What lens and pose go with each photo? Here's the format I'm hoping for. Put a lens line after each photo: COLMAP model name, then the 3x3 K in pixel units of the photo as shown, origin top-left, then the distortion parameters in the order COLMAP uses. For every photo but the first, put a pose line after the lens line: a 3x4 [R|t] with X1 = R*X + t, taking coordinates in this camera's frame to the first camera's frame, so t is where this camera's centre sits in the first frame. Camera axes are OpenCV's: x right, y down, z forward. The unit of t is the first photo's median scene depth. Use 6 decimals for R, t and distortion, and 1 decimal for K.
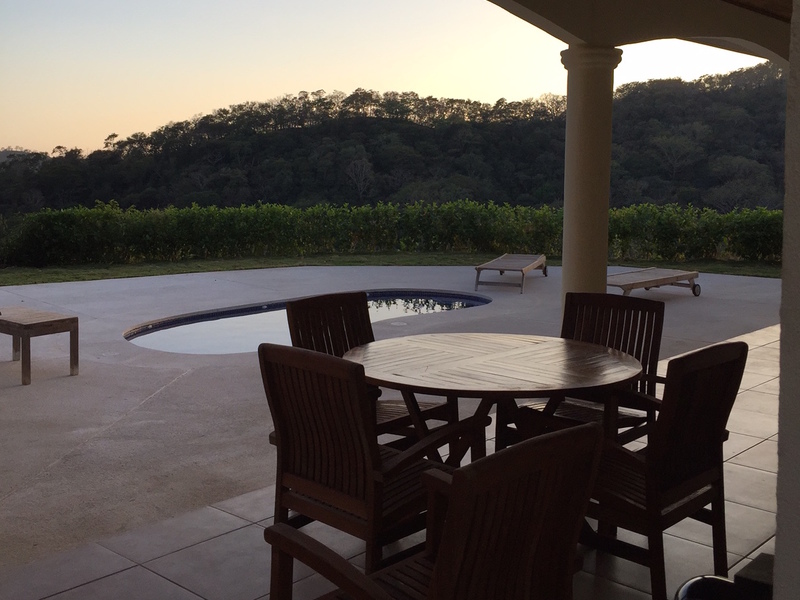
lens RADIAL K [[910.4, 0, 399.7], [0, 910.4, 296.5], [0, 0, 1]] dist [0.032507, 0.000000]
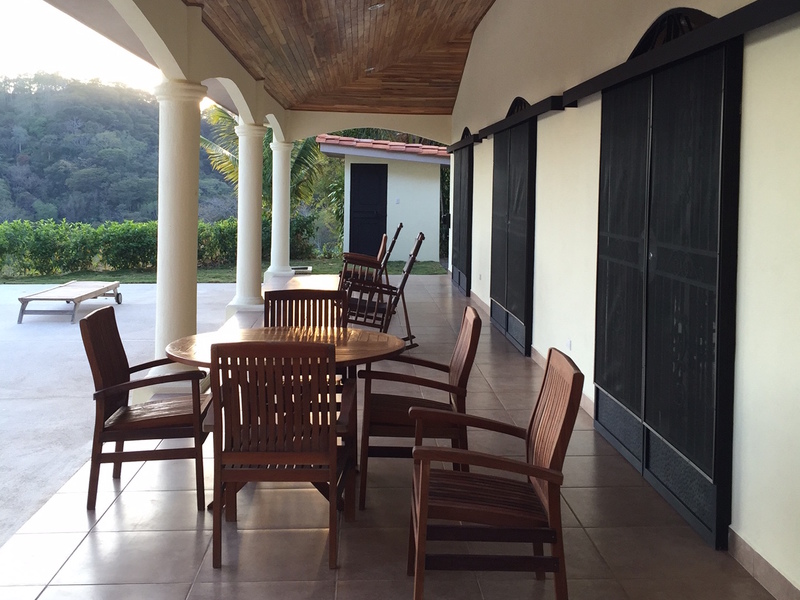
lens RADIAL K [[910.4, 0, 400.4], [0, 910.4, 302.0], [0, 0, 1]] dist [0.032507, 0.000000]
pose [[0.702257, -0.090374, 0.706164, -0.152850], [0.096731, 0.994824, 0.031120, -0.003498], [-0.705321, 0.046454, 0.707364, 0.005343]]
